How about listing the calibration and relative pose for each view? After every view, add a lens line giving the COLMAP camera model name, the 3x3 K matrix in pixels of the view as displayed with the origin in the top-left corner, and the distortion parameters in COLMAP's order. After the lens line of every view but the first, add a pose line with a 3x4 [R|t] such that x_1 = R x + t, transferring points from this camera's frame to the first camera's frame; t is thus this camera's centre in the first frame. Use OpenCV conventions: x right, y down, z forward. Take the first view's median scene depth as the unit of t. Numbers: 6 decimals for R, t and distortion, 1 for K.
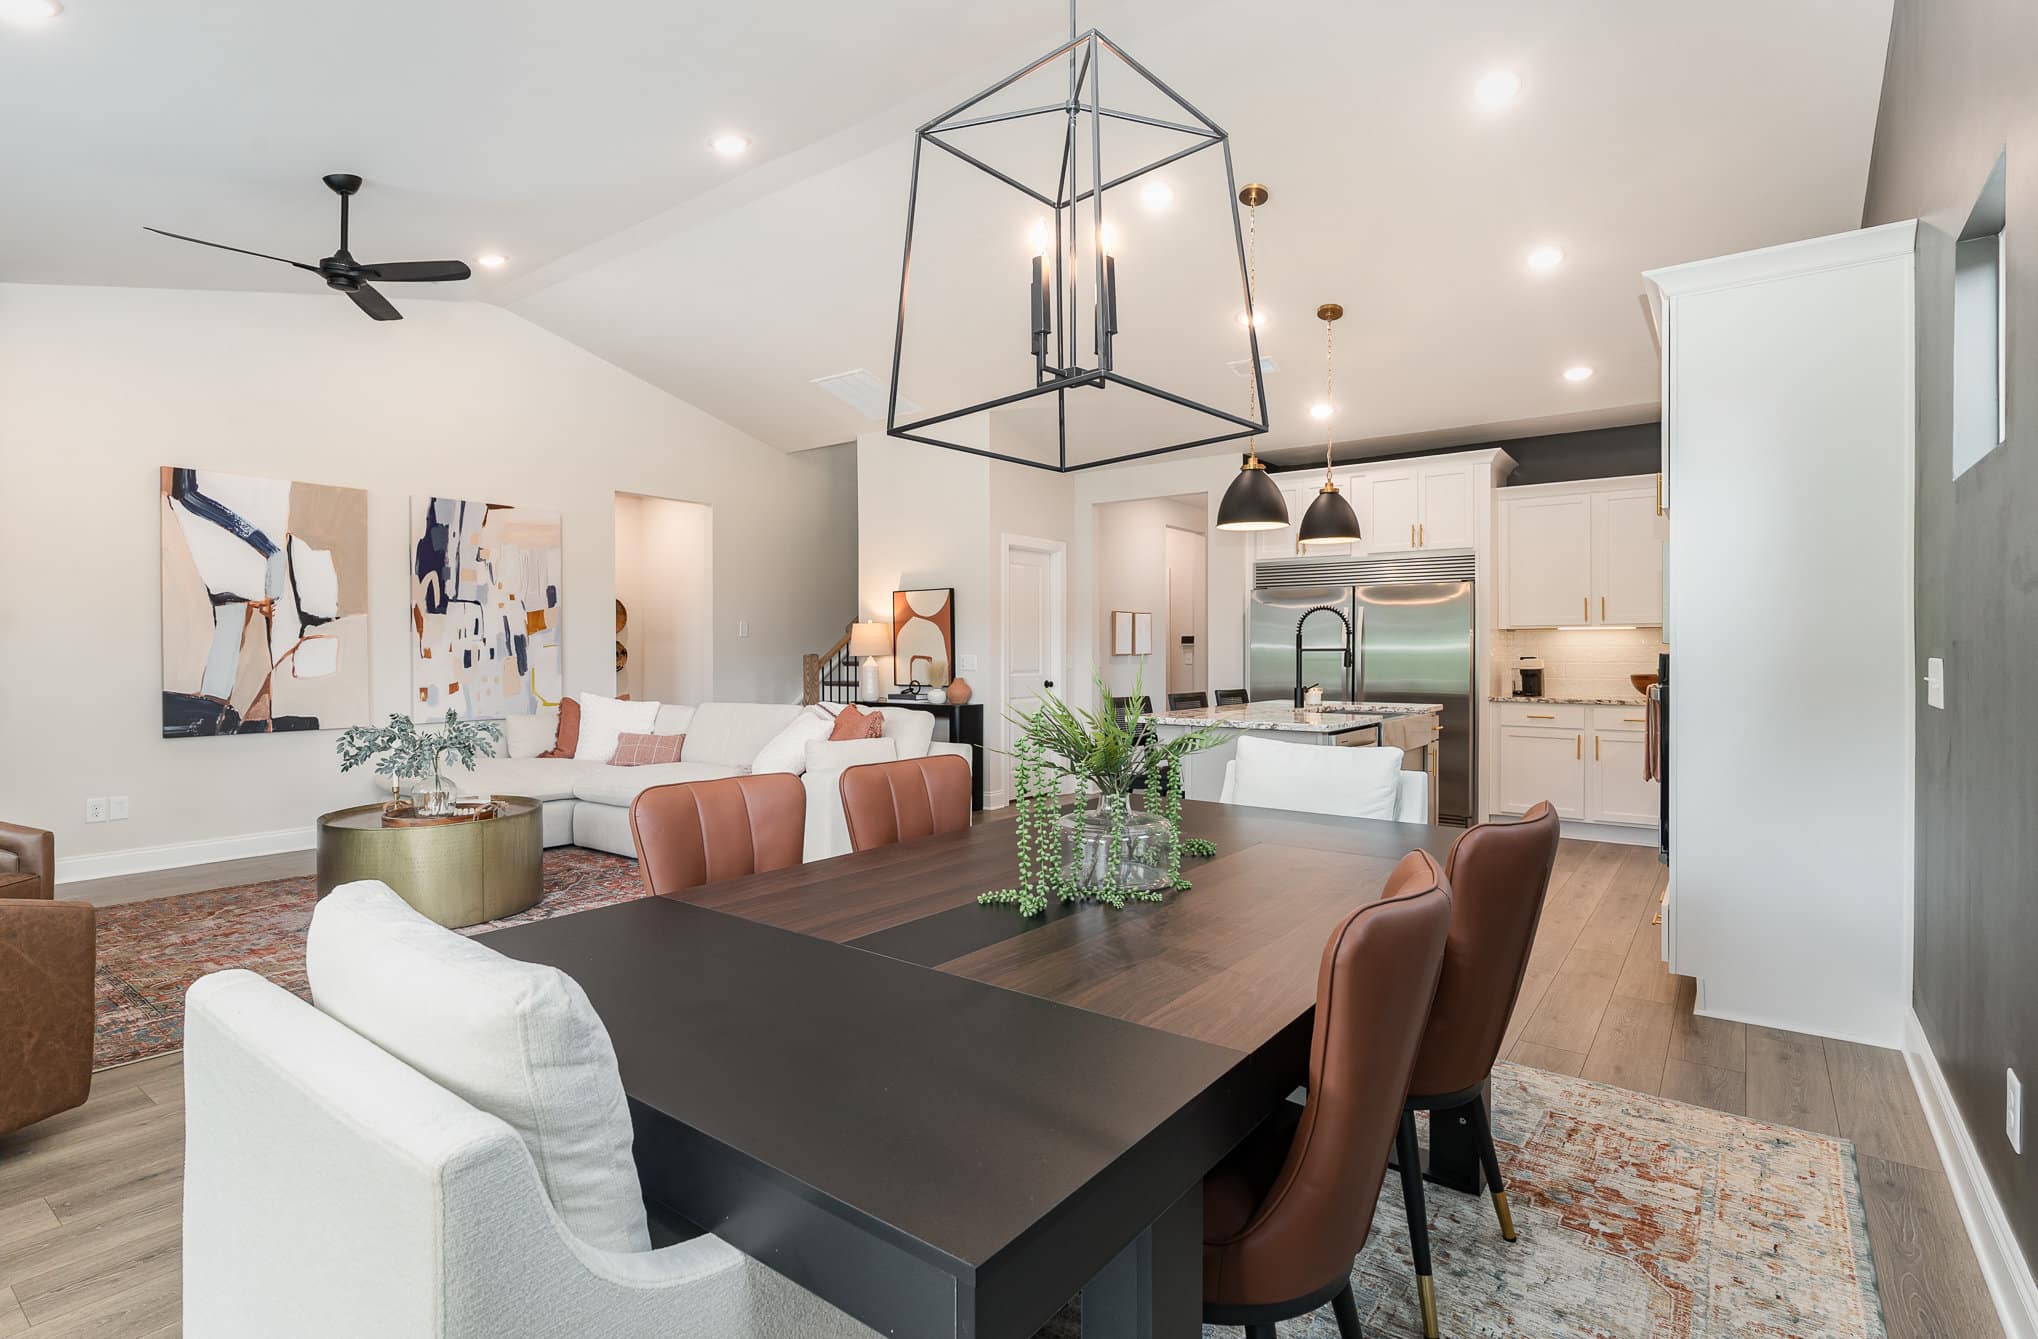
lens RADIAL K [[978.9, 0, 1023.2], [0, 978.9, 651.5], [0, 0, 1]] dist [0.004392, 0.000363]
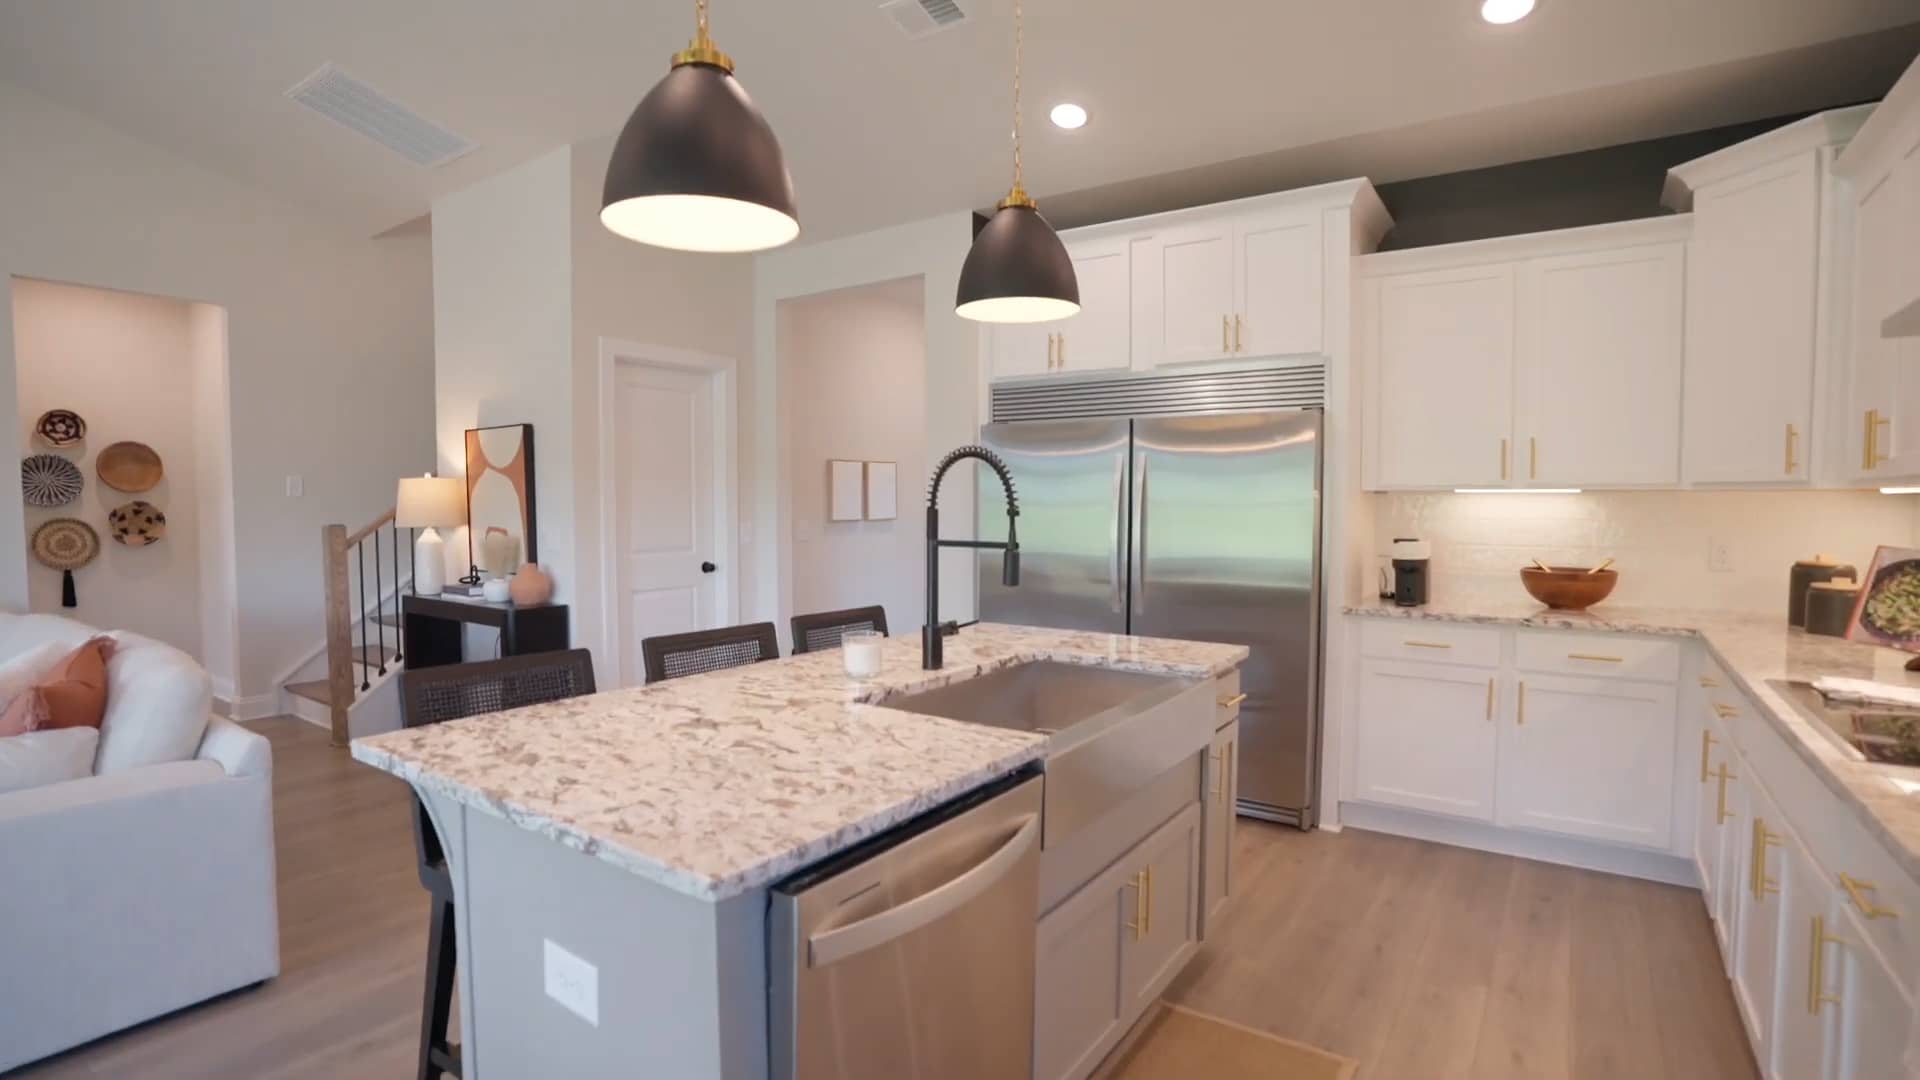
lens RADIAL K [[905.0, 0, 960.0], [0, 905.0, 540.0], [0, 0, 1]] dist [-0.071672, 0.028478]
pose [[0.999636, -0.000393, 0.026994, 0.226515], [-0.000856, 0.998929, 0.046261, -0.017980], [-0.026983, -0.046267, 0.998565, 0.462903]]
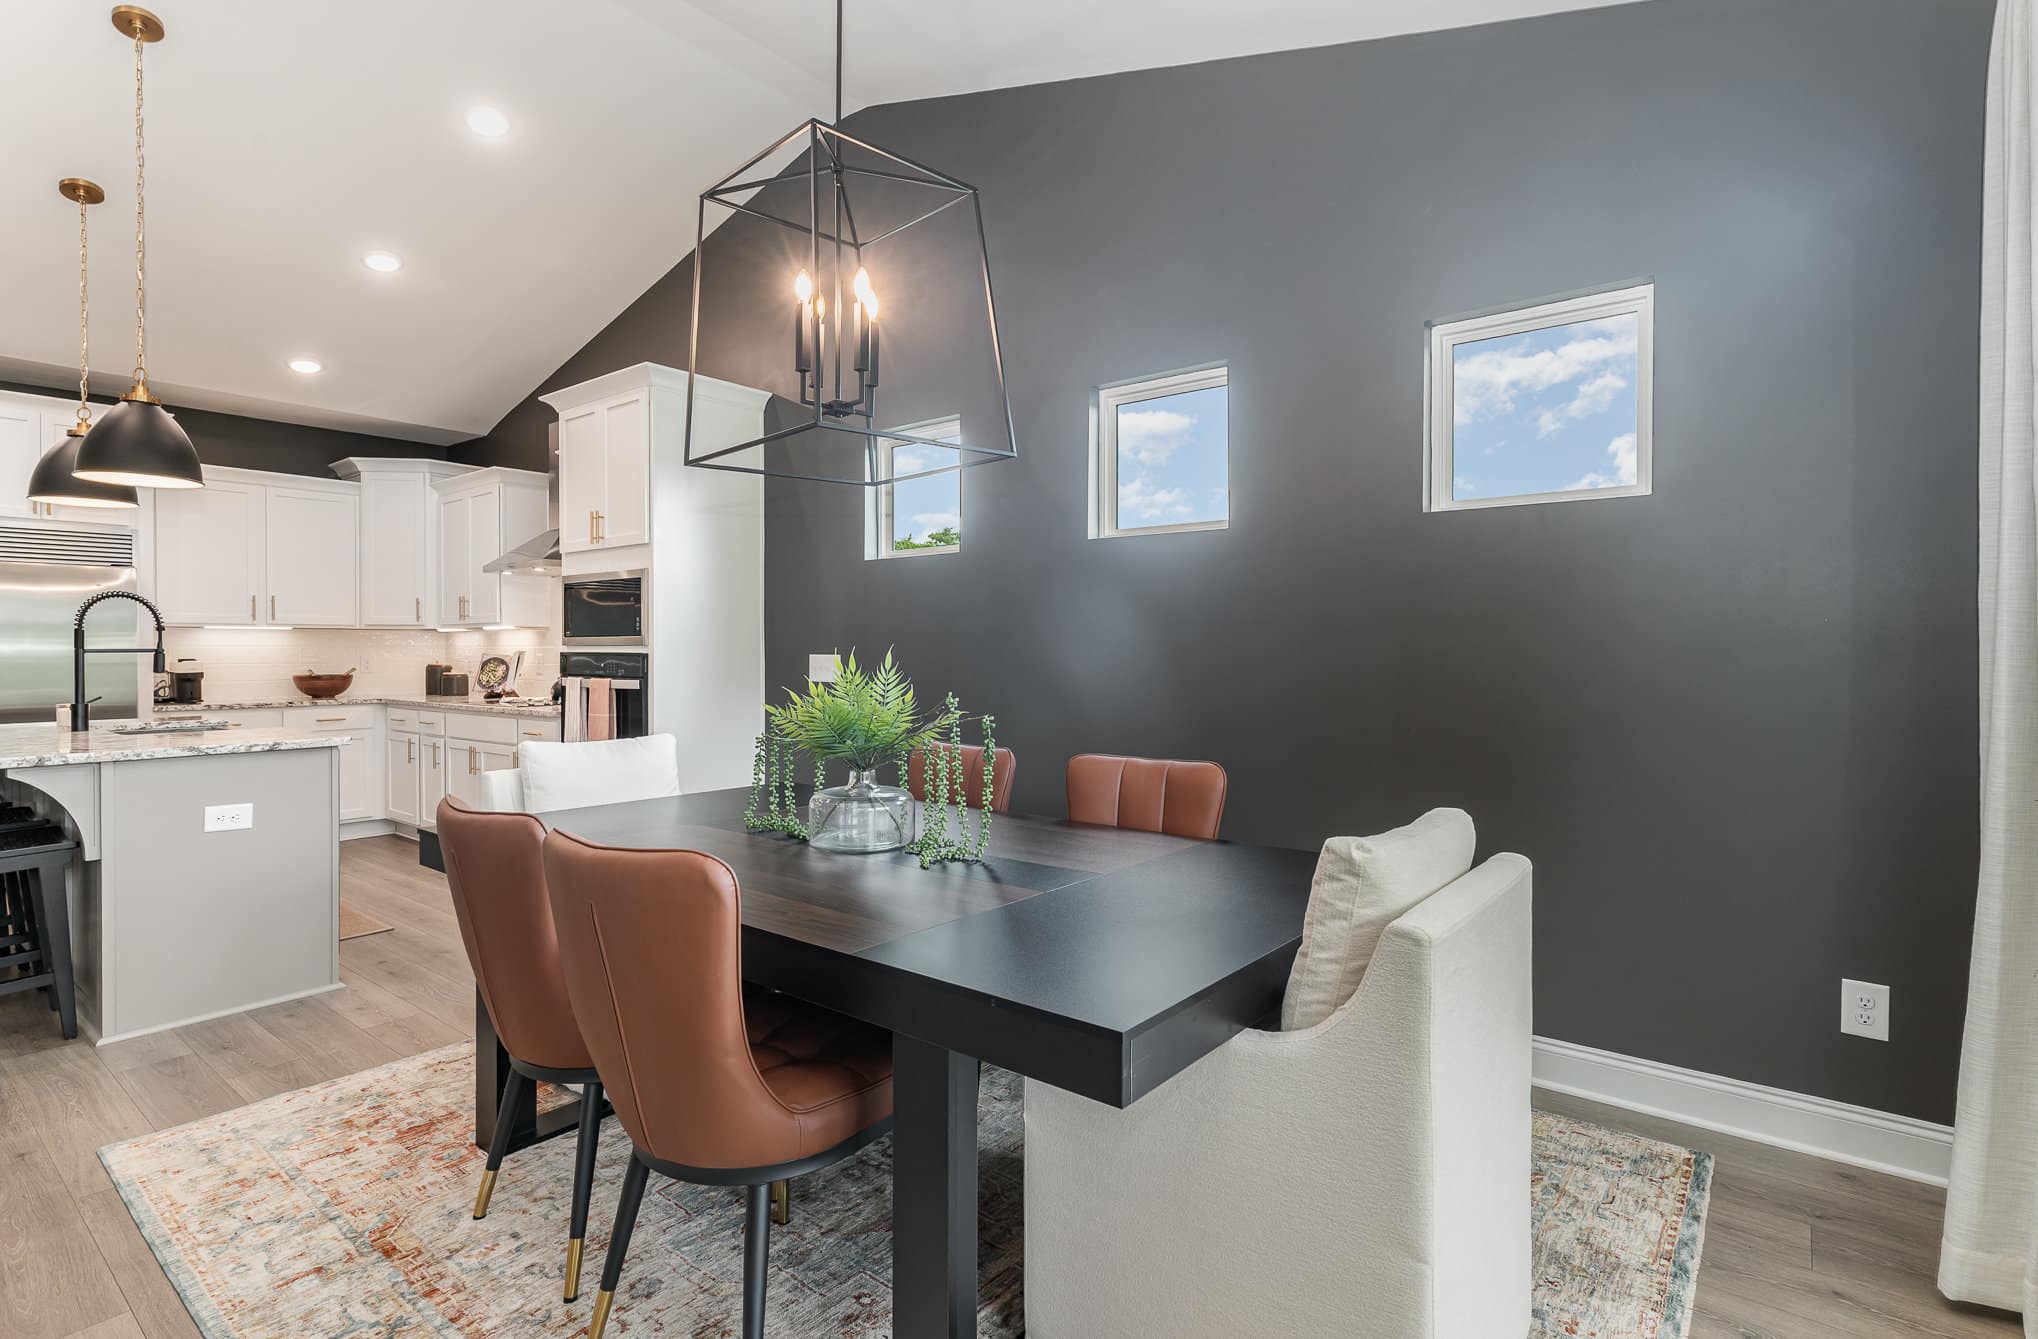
lens RADIAL K [[978.9, 0, 1023.2], [0, 978.9, 651.5], [0, 0, 1]] dist [0.004392, 0.000363]
pose [[0.028009, 0.000286, 0.999608, -0.337594], [-0.002118, 0.999998, -0.000227, -0.001875], [-0.999605, -0.002111, 0.028009, 0.228150]]
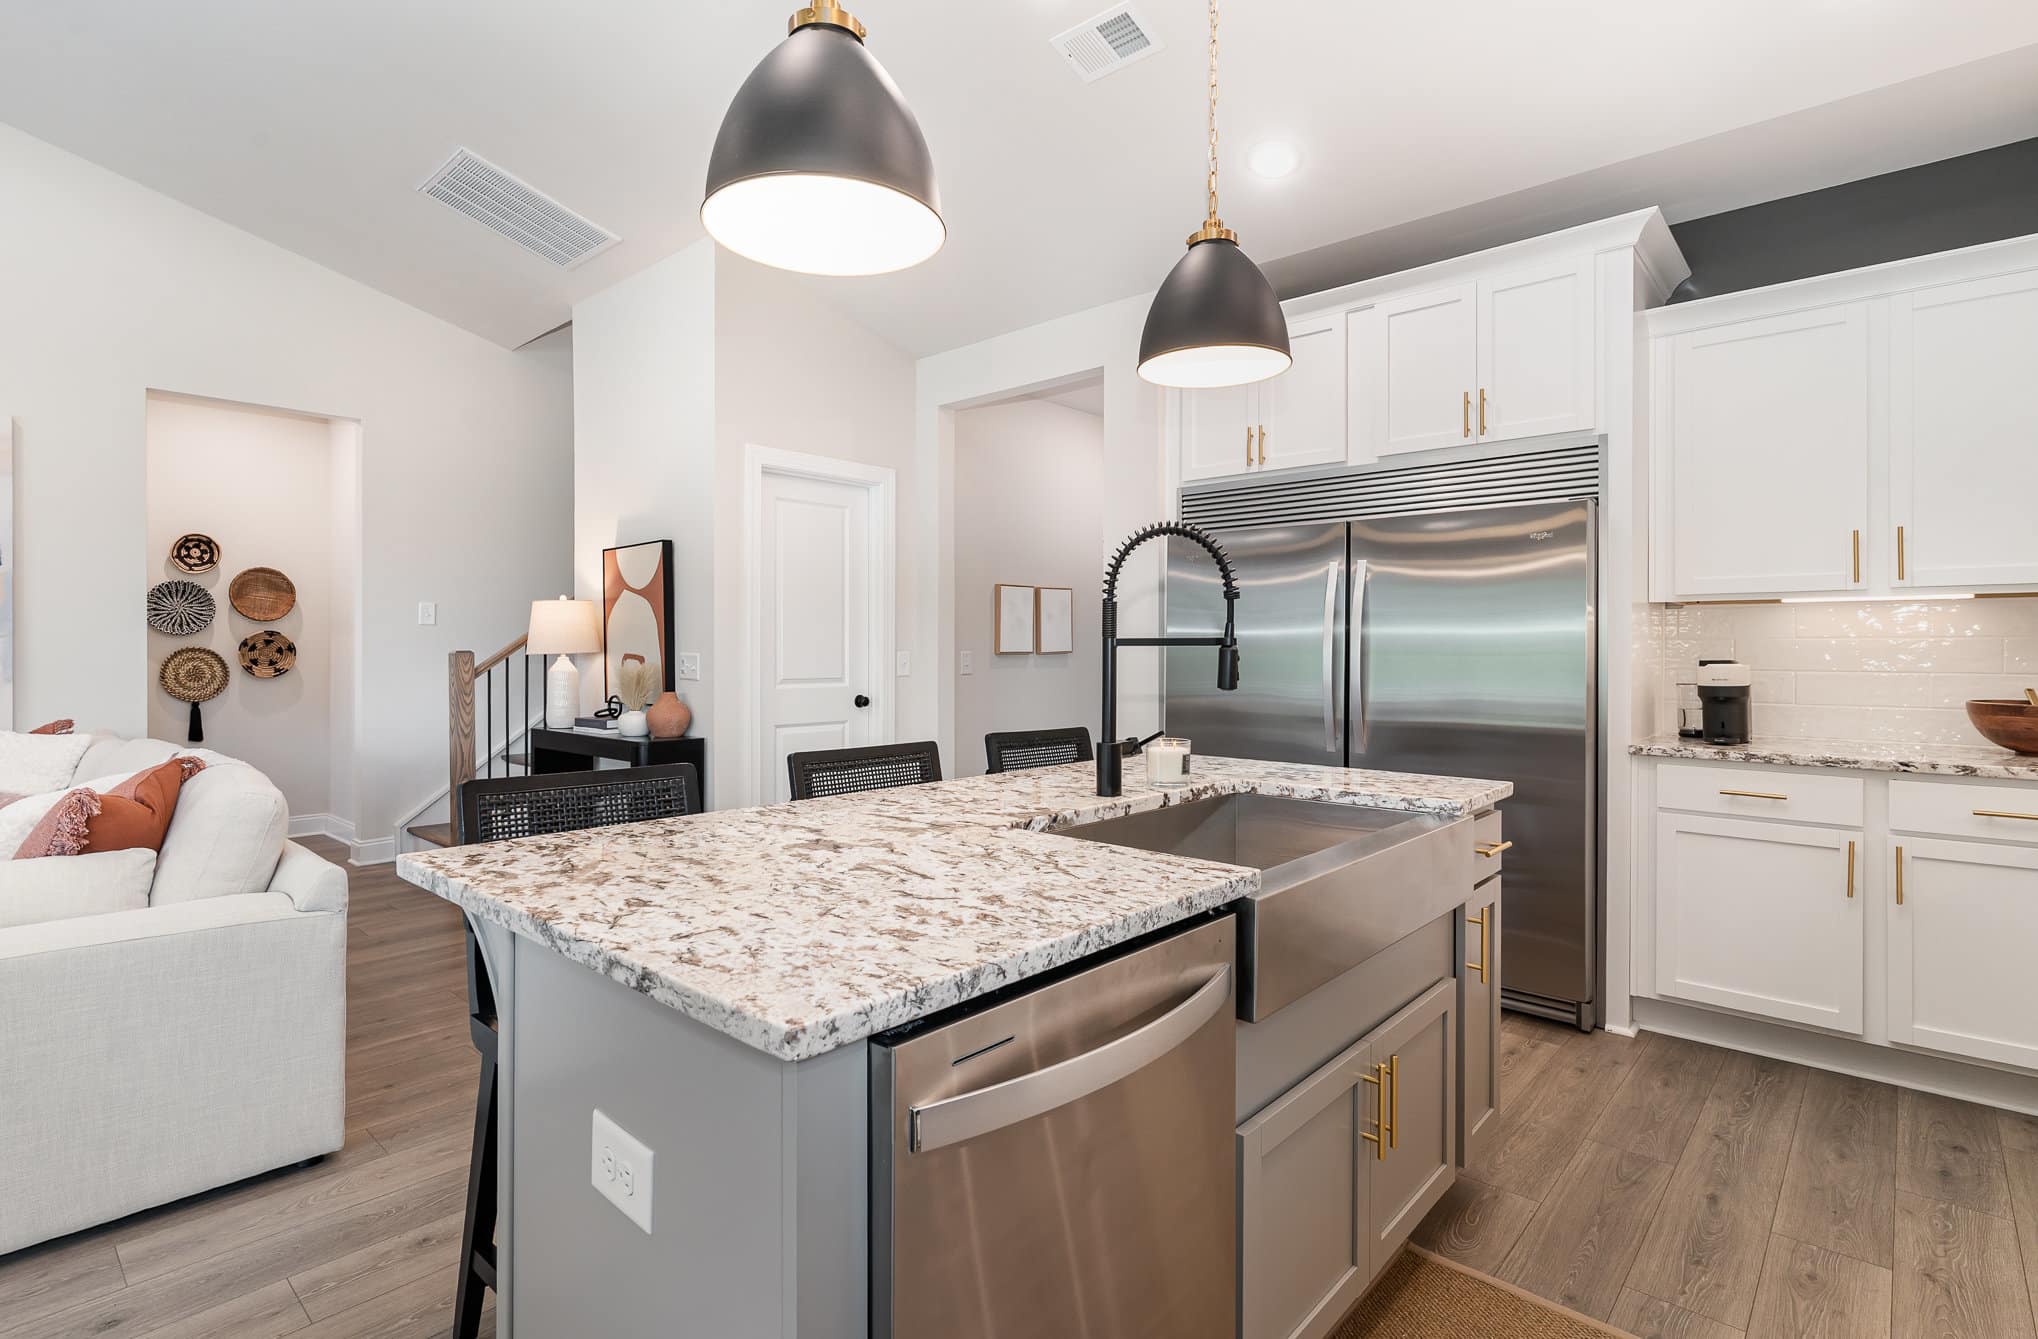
lens RADIAL K [[978.9, 0, 1023.2], [0, 978.9, 651.5], [0, 0, 1]] dist [0.004392, 0.000363]
pose [[0.995427, 0.002117, -0.095503, 0.227754], [-0.001868, 0.999995, 0.002697, 0.000691], [0.095508, -0.002506, 0.995425, 0.497268]]
